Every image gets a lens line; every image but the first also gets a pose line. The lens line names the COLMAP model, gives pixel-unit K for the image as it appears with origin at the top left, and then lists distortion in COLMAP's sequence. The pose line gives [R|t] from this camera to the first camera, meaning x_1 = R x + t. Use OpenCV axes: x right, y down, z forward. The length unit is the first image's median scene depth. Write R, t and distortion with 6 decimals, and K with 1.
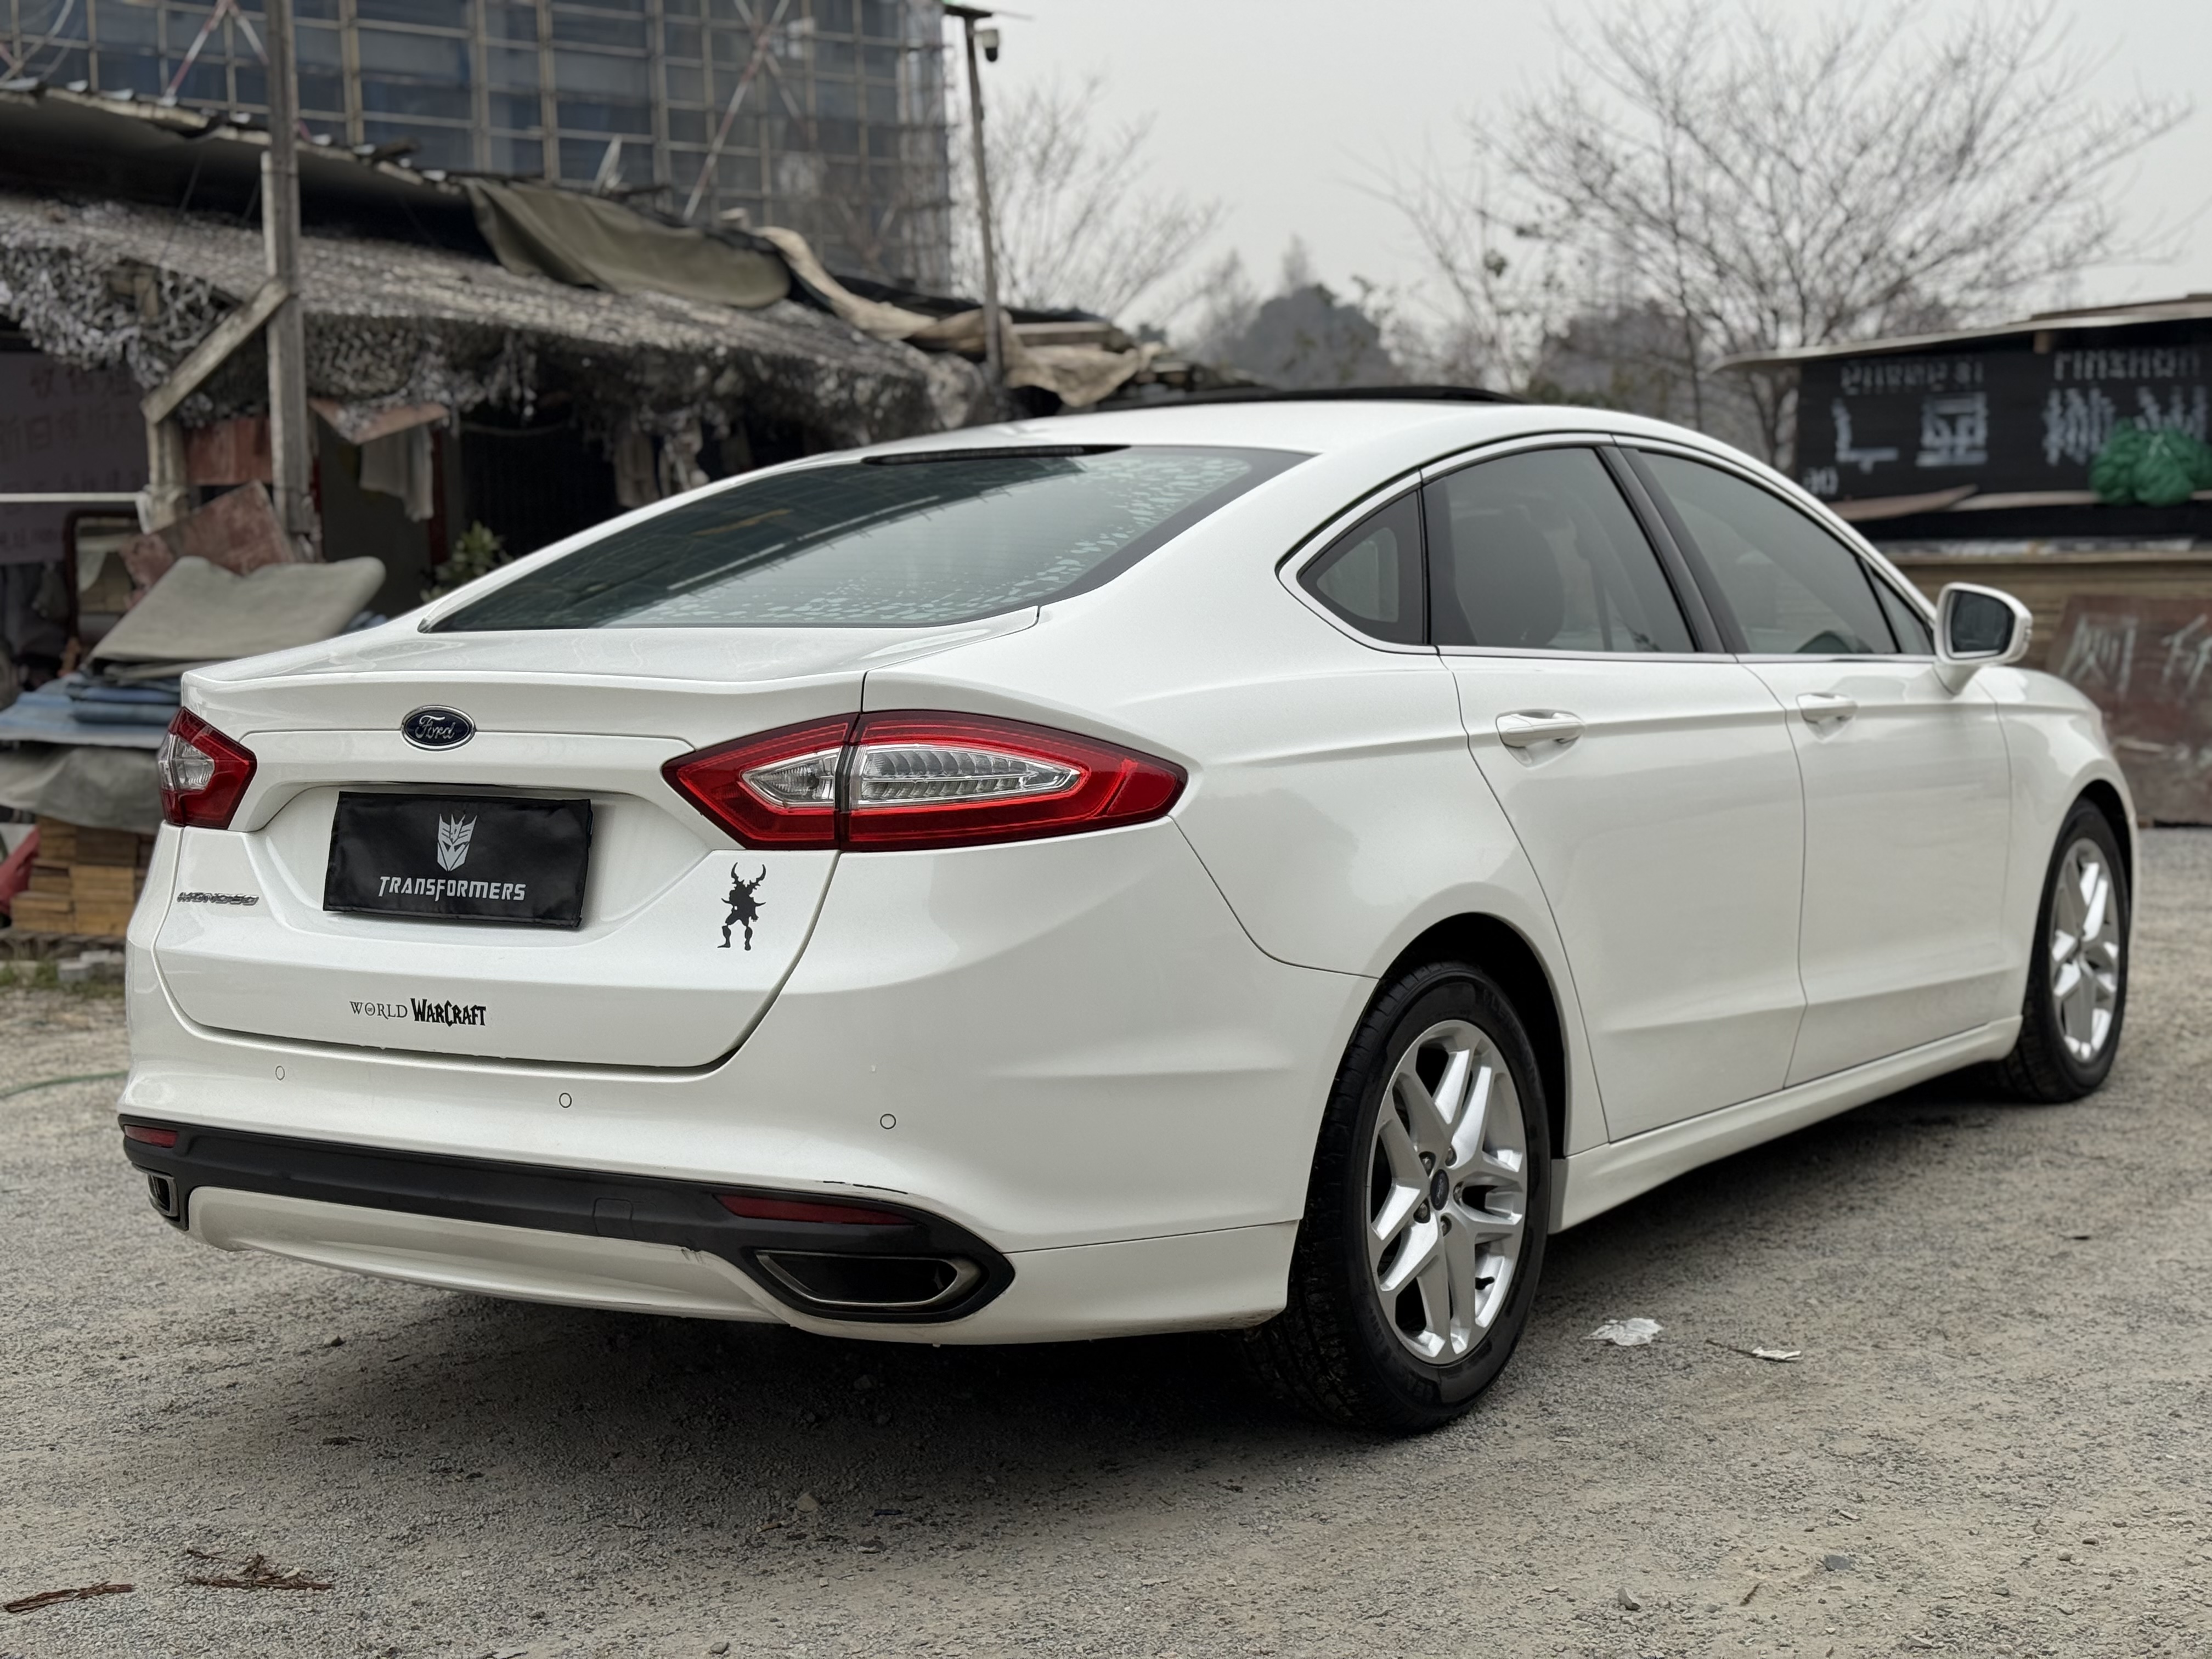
lens RADIAL K [[3063.2, 0, 1112.2], [0, 3063.2, 822.0], [0, 0, 1]] dist [0.136044, 0.000000]
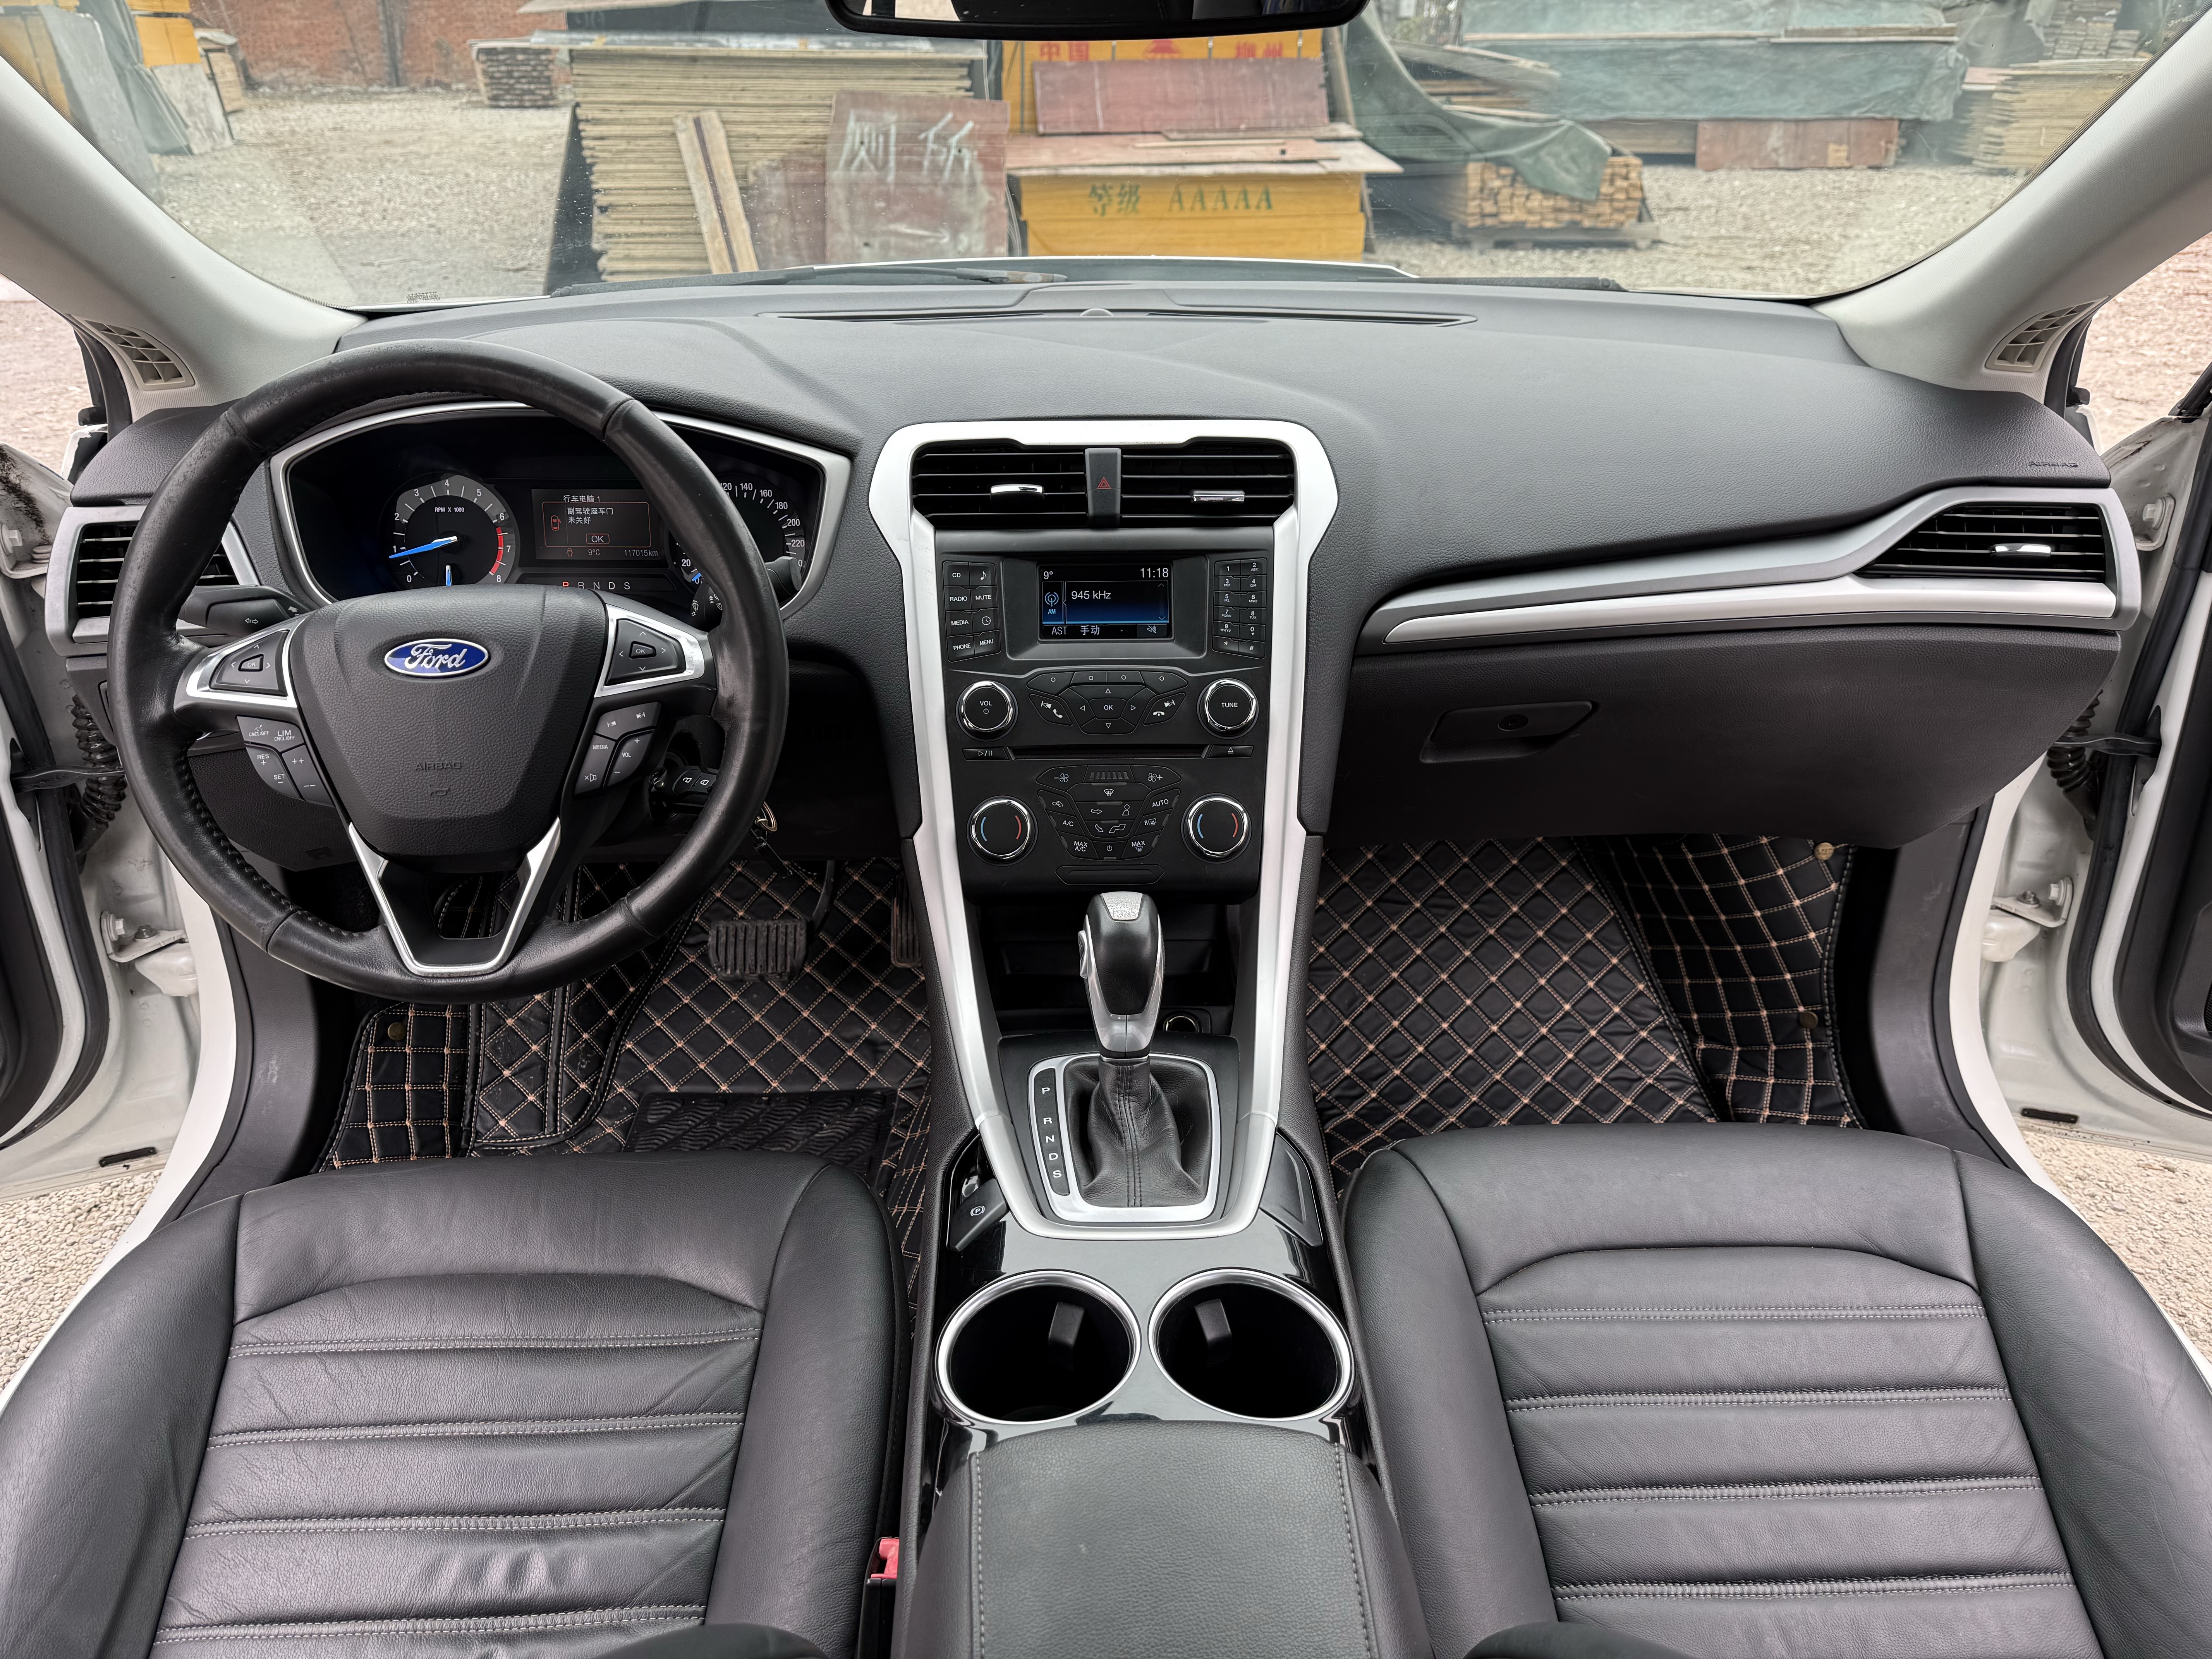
lens RADIAL K [[1570.5, 0, 1118.9], [0, 1570.5, 820.7], [0, 0, 1]] dist [0.014516, -0.019105]
pose [[0.811891, -0.239175, 0.532568, 0.066077], [0.027497, 0.926883, 0.374341, -0.118237], [-0.583162, -0.289280, 0.759105, 1.316636]]
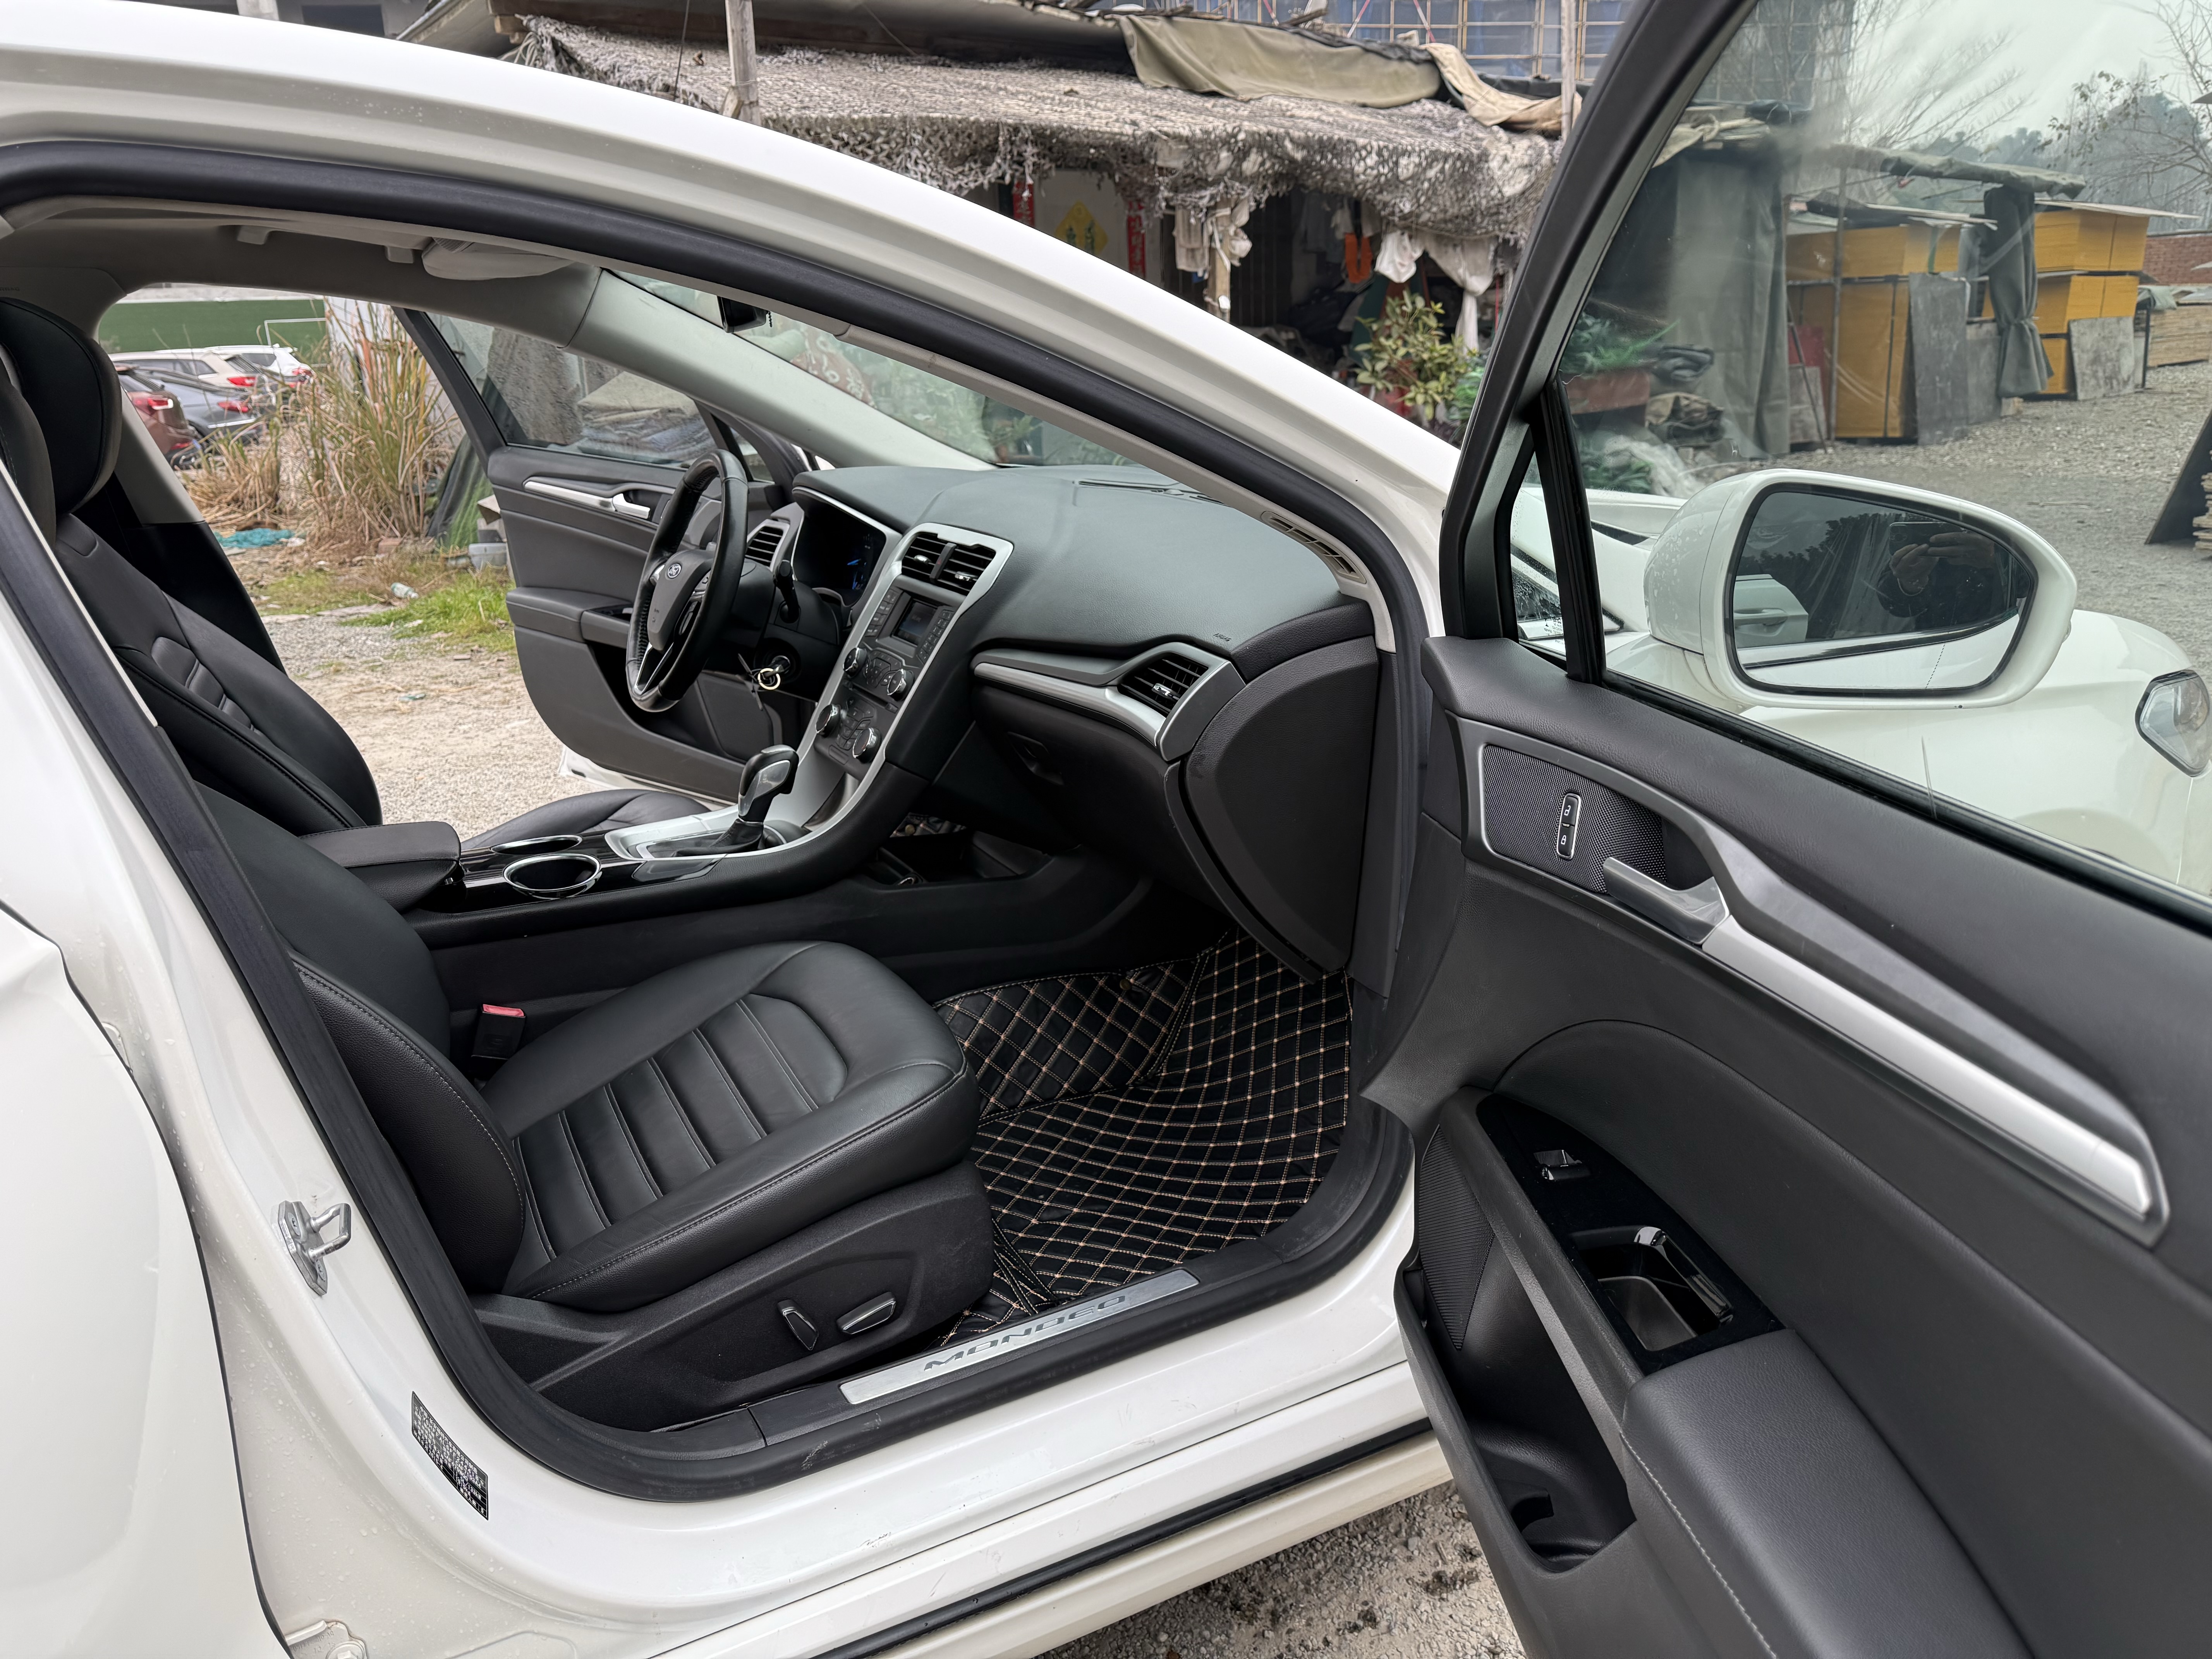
lens RADIAL K [[1570.5, 0, 1113.0], [0, 1570.5, 821.8], [0, 0, 1]] dist [0.014516, -0.019105]
pose [[0.883525, 0.132333, -0.449301, 0.451570], [-0.022998, 0.970358, 0.240576, -0.111794], [0.467819, -0.202222, 0.860379, 1.148569]]
